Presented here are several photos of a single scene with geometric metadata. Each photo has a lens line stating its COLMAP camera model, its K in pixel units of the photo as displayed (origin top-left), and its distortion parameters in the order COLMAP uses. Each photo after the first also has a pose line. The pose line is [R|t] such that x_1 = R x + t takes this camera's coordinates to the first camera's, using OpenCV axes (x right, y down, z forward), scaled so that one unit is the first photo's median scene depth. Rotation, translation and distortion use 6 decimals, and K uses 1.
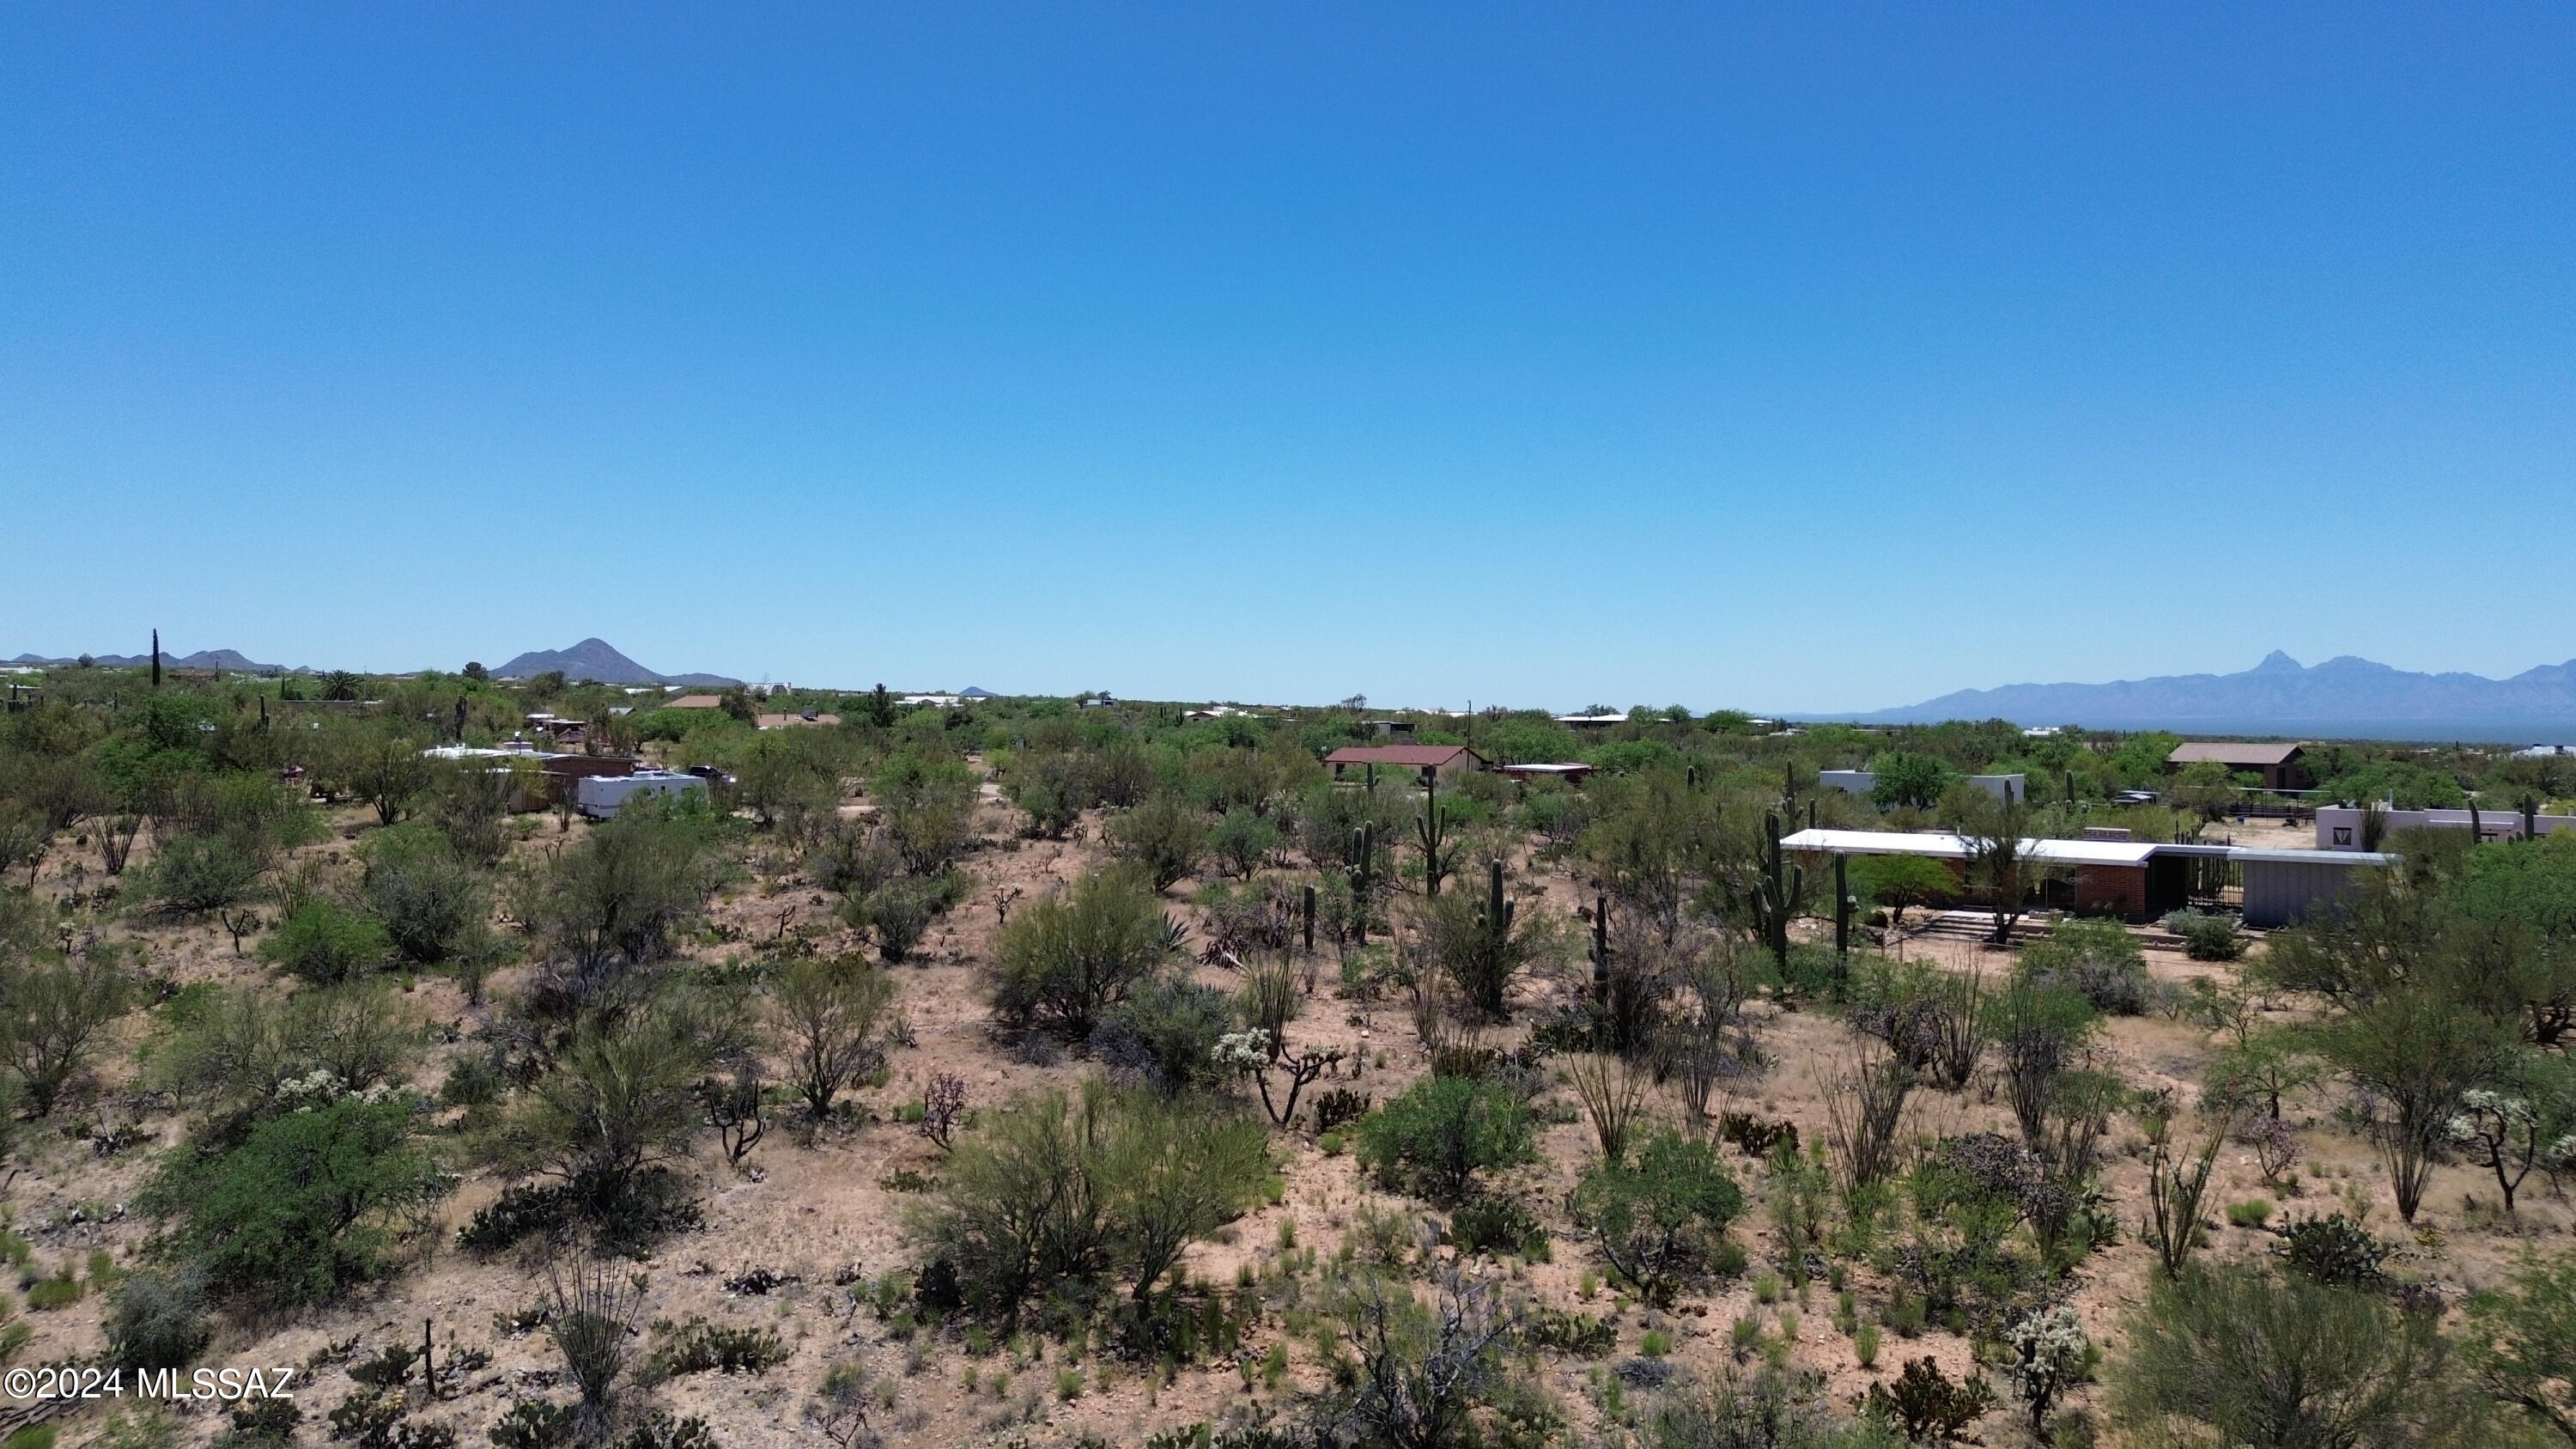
lens RADIAL K [[1828.4, 0, 1292.4], [0, 1828.4, 727.2], [0, 0, 1]] dist [0.086161, -0.088604]
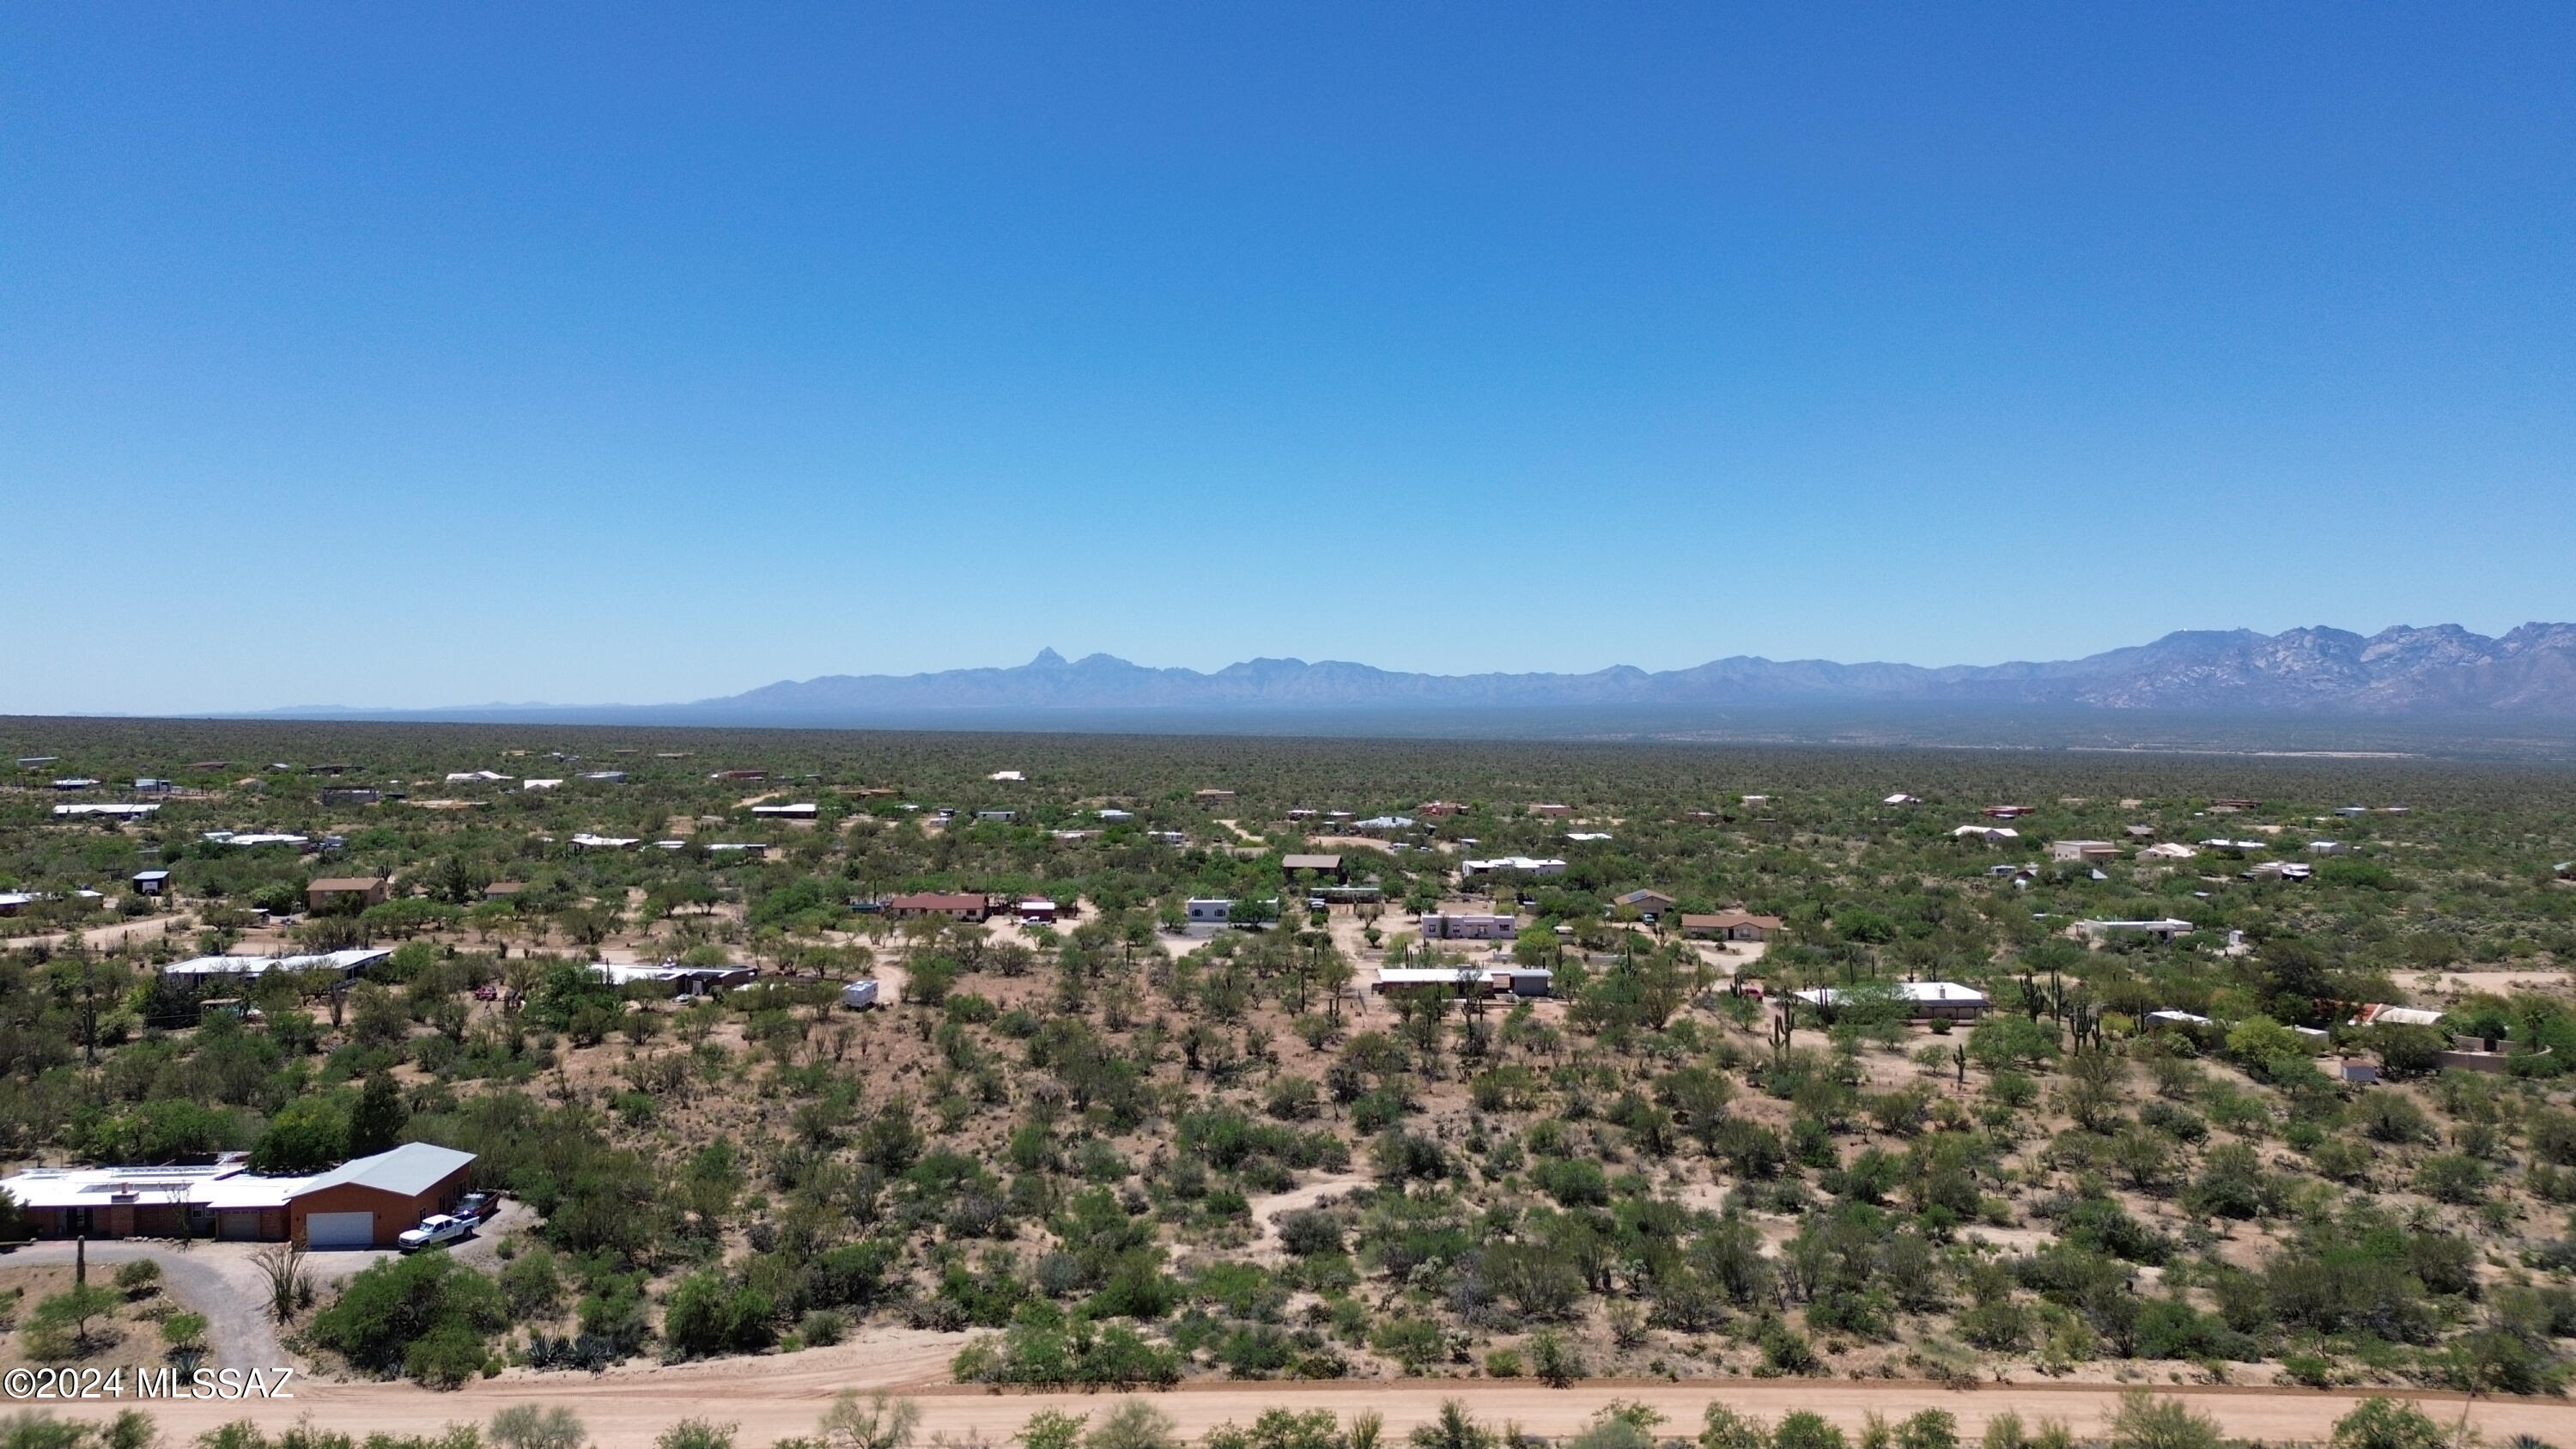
lens RADIAL K [[1828.4, 0, 1286.7], [0, 1828.4, 718.8], [0, 0, 1]] dist [0.086161, -0.088604]
pose [[0.814194, -0.012988, 0.580448, -0.228732], [0.012136, 0.999912, 0.005350, -0.054835], [-0.580467, 0.002688, 0.814280, -0.191472]]
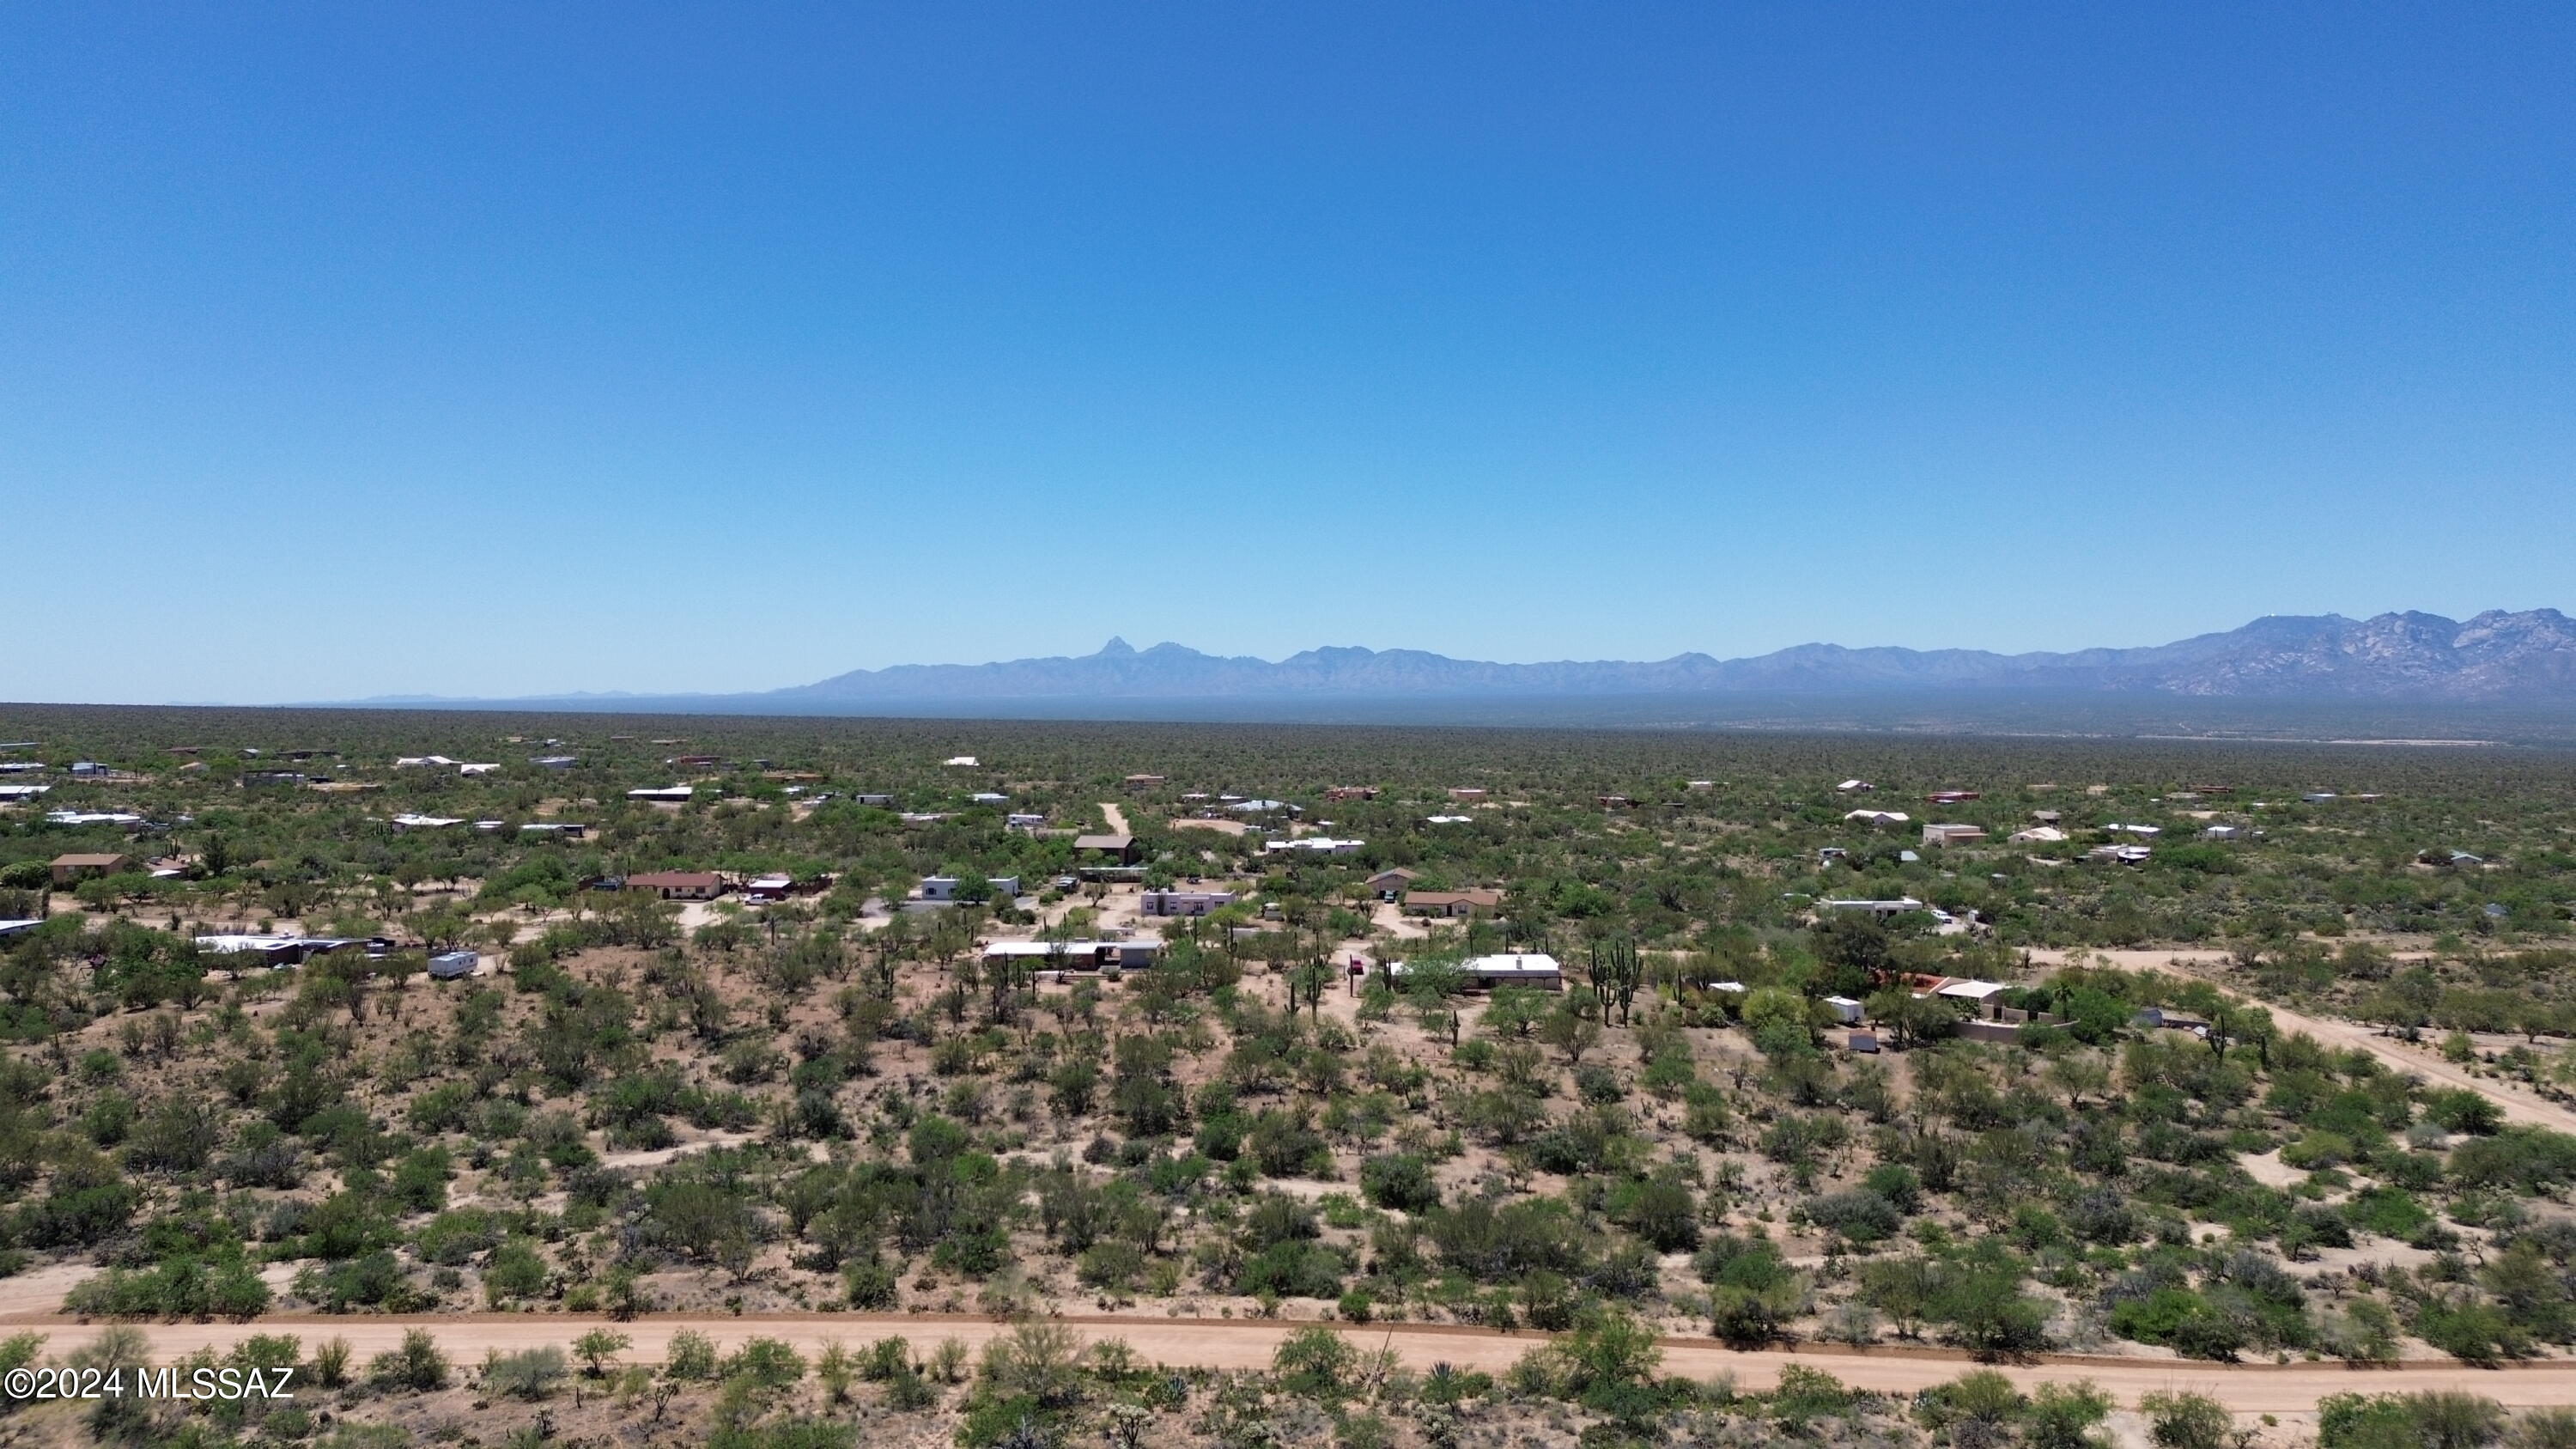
lens RADIAL K [[1828.4, 0, 1288.8], [0, 1828.4, 718.4], [0, 0, 1]] dist [0.086161, -0.088604]
pose [[0.835971, -0.016999, 0.548511, -0.141429], [0.013185, 0.999854, 0.010891, -0.050870], [-0.548616, -0.001873, 0.836072, -0.262543]]
